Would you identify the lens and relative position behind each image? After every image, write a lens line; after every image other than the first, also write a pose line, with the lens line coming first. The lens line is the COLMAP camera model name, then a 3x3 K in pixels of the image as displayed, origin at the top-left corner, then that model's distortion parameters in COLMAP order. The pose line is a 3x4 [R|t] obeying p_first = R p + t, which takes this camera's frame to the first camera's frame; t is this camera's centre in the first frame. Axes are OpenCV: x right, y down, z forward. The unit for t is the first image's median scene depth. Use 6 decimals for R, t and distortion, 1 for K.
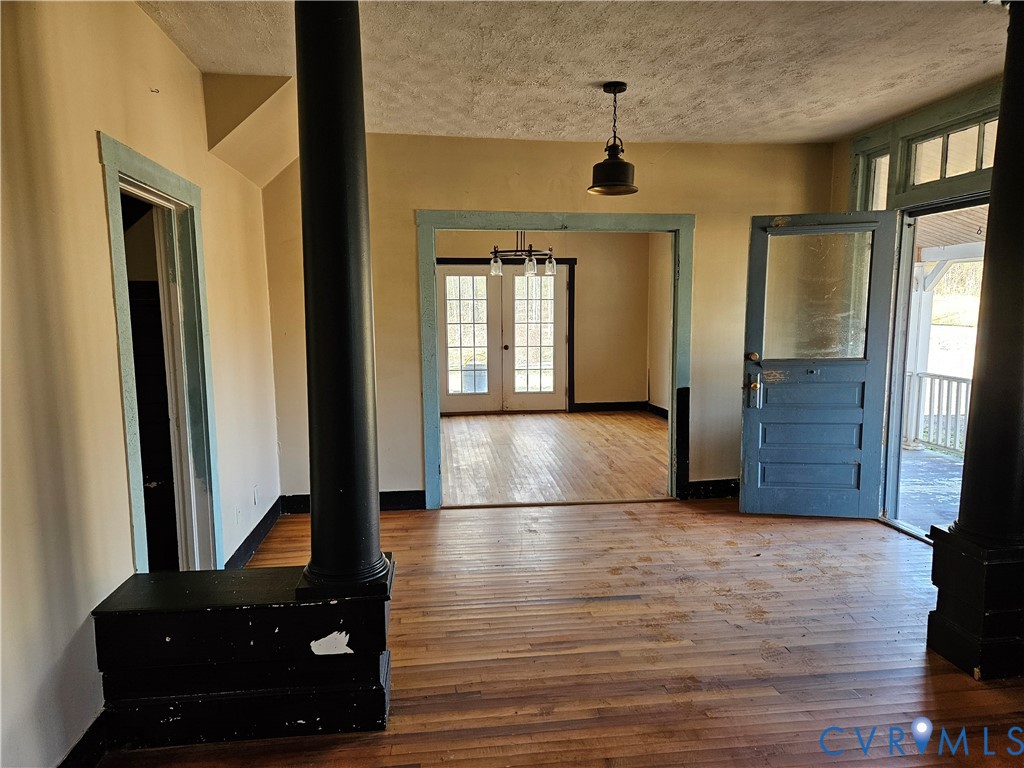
lens RADIAL K [[680.4, 0, 507.8], [0, 680.4, 391.6], [0, 0, 1]] dist [0.071321, -0.052175]
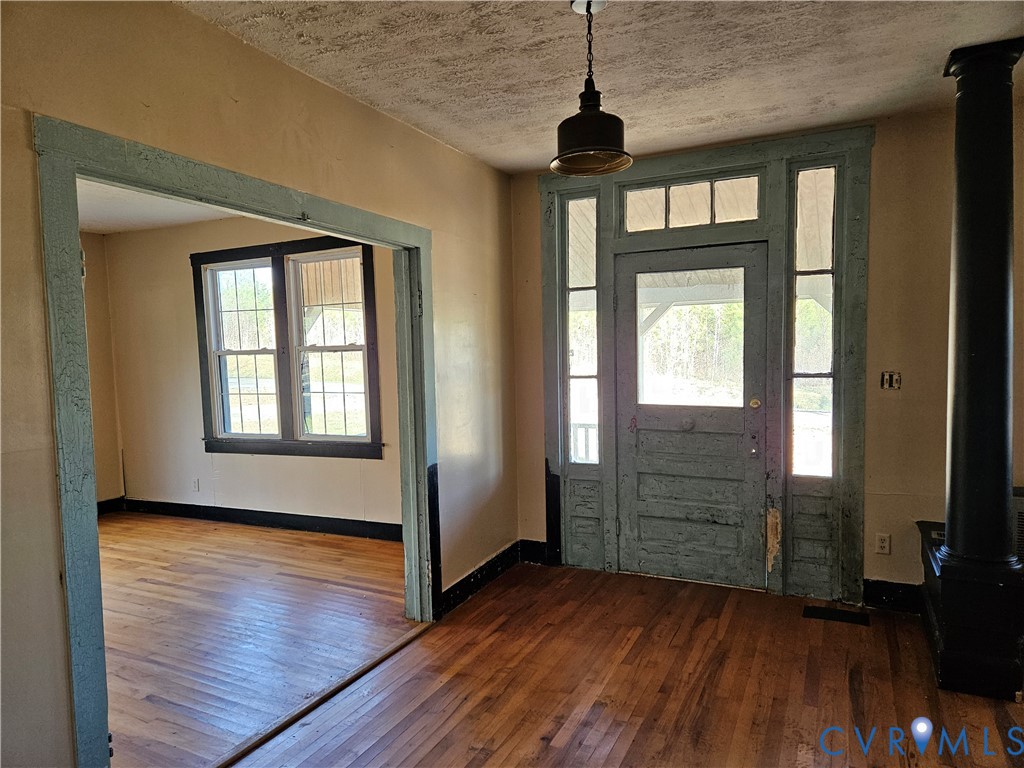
lens RADIAL K [[680.4, 0, 507.8], [0, 680.4, 391.6], [0, 0, 1]] dist [0.071321, -0.052175]
pose [[0.545978, -0.056405, 0.835899, -0.352879], [0.124505, 0.992115, -0.014376, -0.073598], [-0.828497, 0.111922, 0.548696, 0.622289]]
